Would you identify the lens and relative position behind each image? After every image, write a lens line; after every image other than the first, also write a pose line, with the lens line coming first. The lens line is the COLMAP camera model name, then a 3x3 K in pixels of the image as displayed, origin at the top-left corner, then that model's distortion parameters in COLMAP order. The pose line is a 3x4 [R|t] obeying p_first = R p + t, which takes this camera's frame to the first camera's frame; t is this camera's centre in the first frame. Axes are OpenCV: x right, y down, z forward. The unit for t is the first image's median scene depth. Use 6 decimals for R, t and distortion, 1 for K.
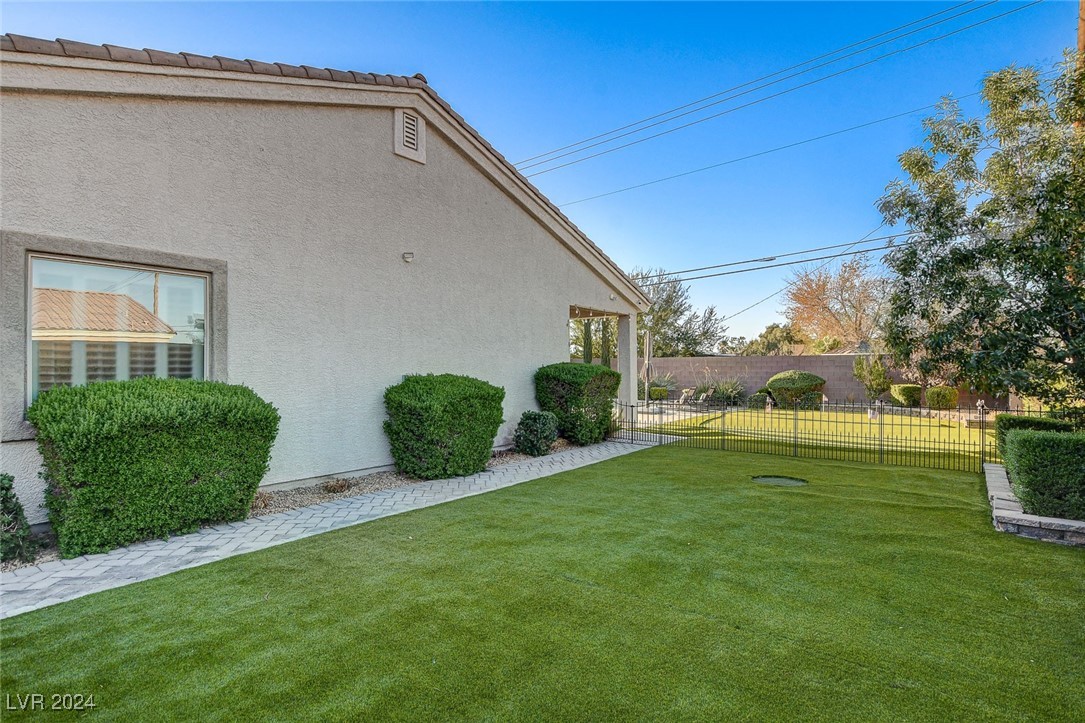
lens RADIAL K [[557.8, 0, 542.5], [0, 557.8, 361.5], [0, 0, 1]] dist [-0.002287, -0.000036]
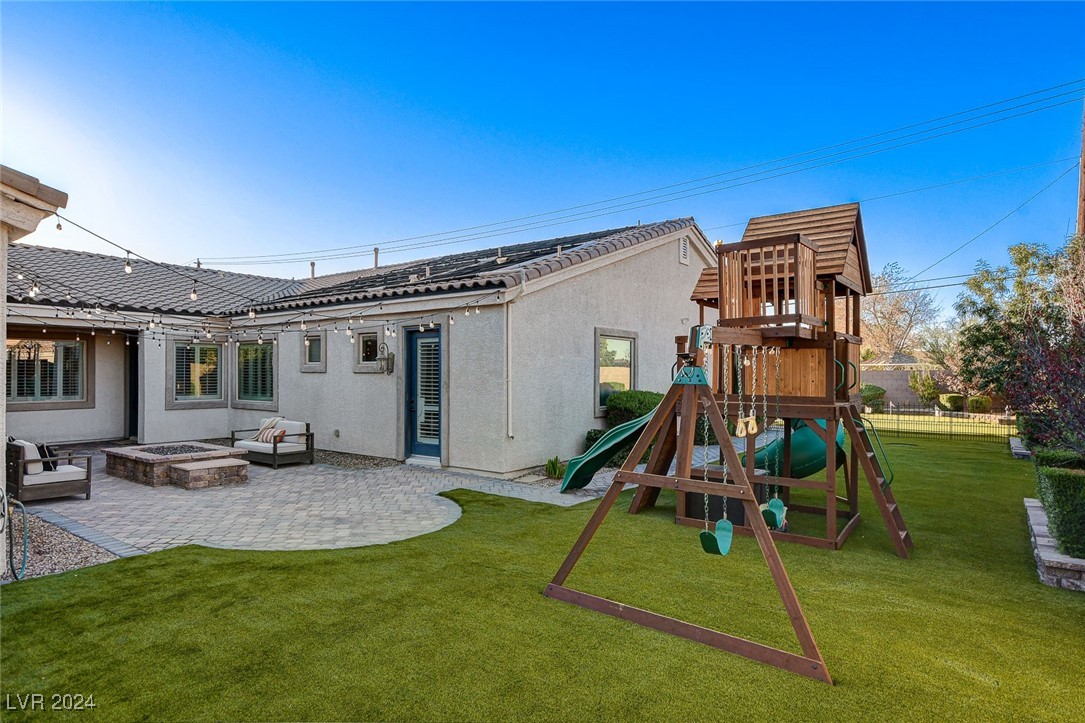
lens RADIAL K [[601.3, 0, 541.5], [0, 601.3, 367.9], [0, 0, 1]] dist [0.002251, 0.001588]
pose [[0.999956, 0.005985, 0.007216, -0.362847], [-0.006002, 0.999979, 0.002393, -0.020437], [-0.007201, -0.002436, 0.999971, -0.462432]]
